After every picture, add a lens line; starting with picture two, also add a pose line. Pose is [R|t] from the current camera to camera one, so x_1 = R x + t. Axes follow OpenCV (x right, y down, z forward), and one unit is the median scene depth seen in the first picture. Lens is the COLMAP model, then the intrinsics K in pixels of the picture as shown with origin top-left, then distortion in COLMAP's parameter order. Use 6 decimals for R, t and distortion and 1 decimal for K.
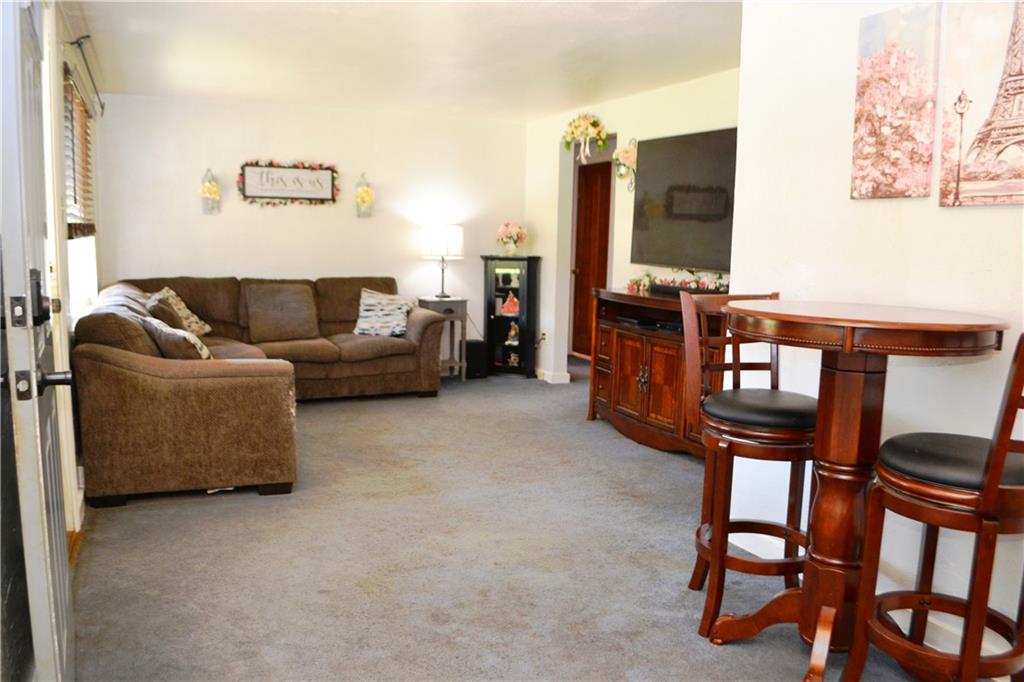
lens RADIAL K [[822.5, 0, 511.4], [0, 822.5, 341.7], [0, 0, 1]] dist [-0.079021, 0.003089]
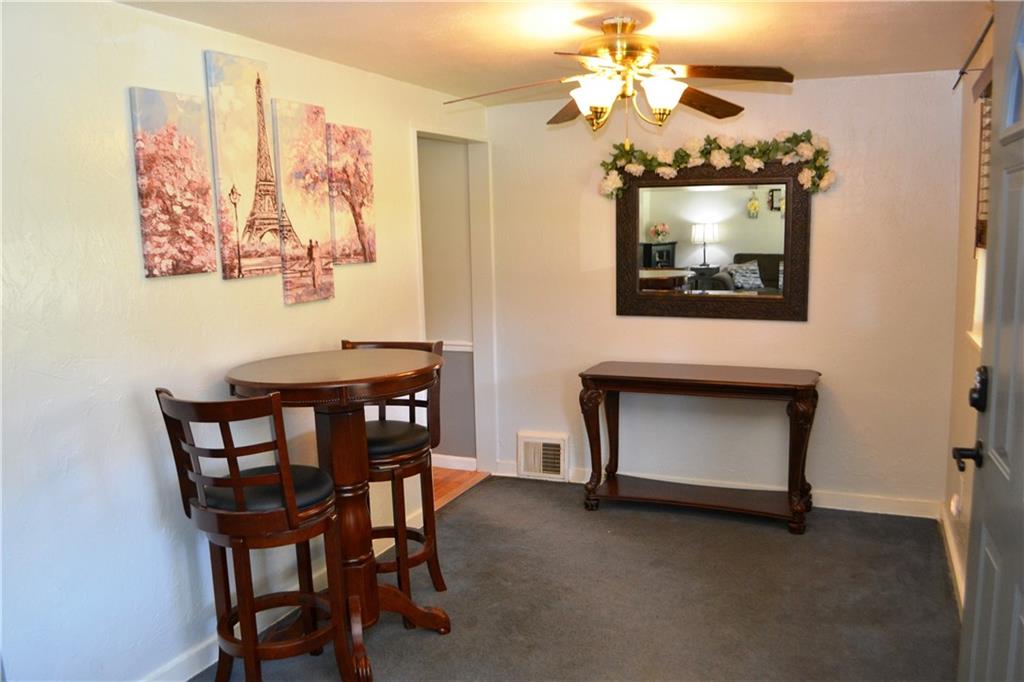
lens RADIAL K [[822.5, 0, 512.9], [0, 822.5, 344.9], [0, 0, 1]] dist [-0.079021, 0.003089]
pose [[-0.671635, -0.105539, 0.733327, -0.620488], [0.106901, 0.965640, 0.236881, -0.302683], [-0.733130, 0.237491, -0.637275, 1.424009]]
